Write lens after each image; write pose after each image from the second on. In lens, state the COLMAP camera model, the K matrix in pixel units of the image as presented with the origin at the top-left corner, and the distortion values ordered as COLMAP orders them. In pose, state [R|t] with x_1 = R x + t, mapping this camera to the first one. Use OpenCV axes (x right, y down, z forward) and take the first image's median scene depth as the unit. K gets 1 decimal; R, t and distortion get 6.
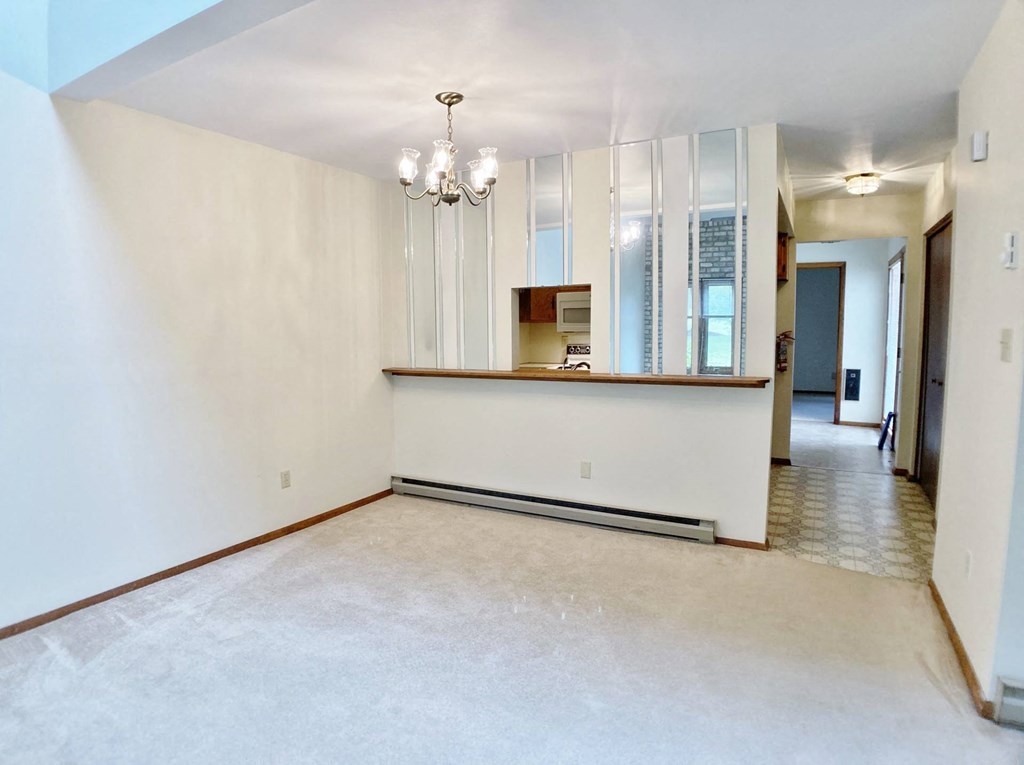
lens RADIAL K [[607.2, 0, 512.6], [0, 607.2, 378.0], [0, 0, 1]] dist [-0.009737, -0.001937]
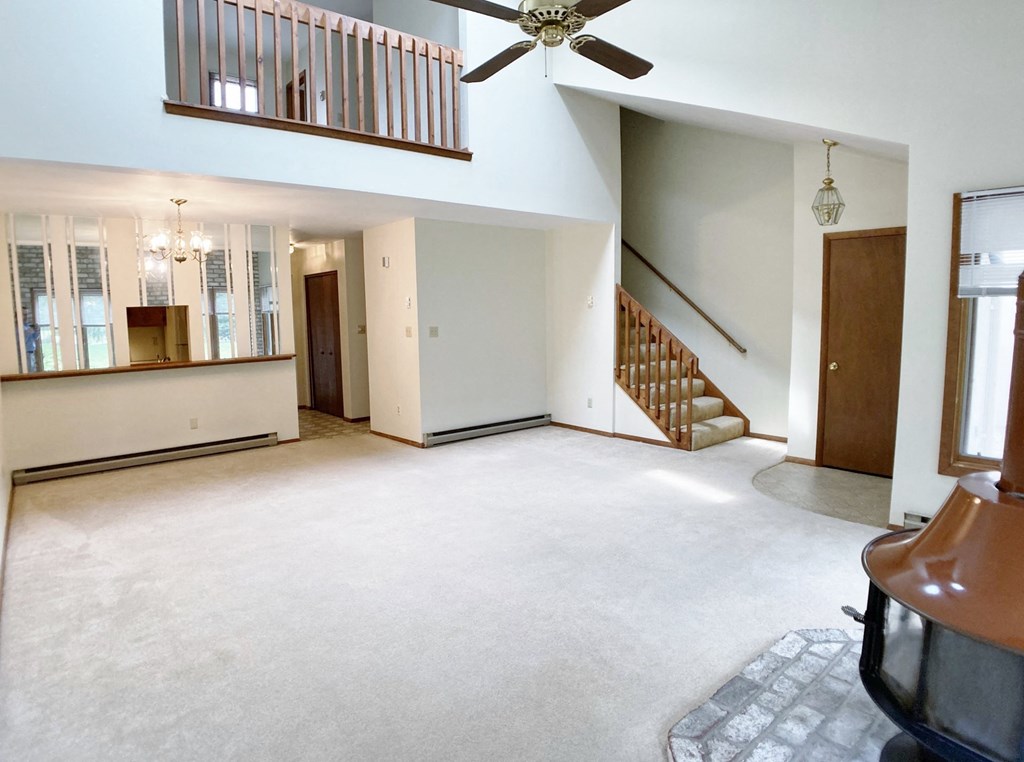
lens RADIAL K [[607.2, 0, 510.6], [0, 607.2, 378.1], [0, 0, 1]] dist [-0.009737, -0.001937]
pose [[0.358710, -0.109722, 0.926978, -1.007131], [0.099322, 0.991916, 0.078974, -0.006858], [-0.928150, 0.063741, 0.366708, -0.328654]]
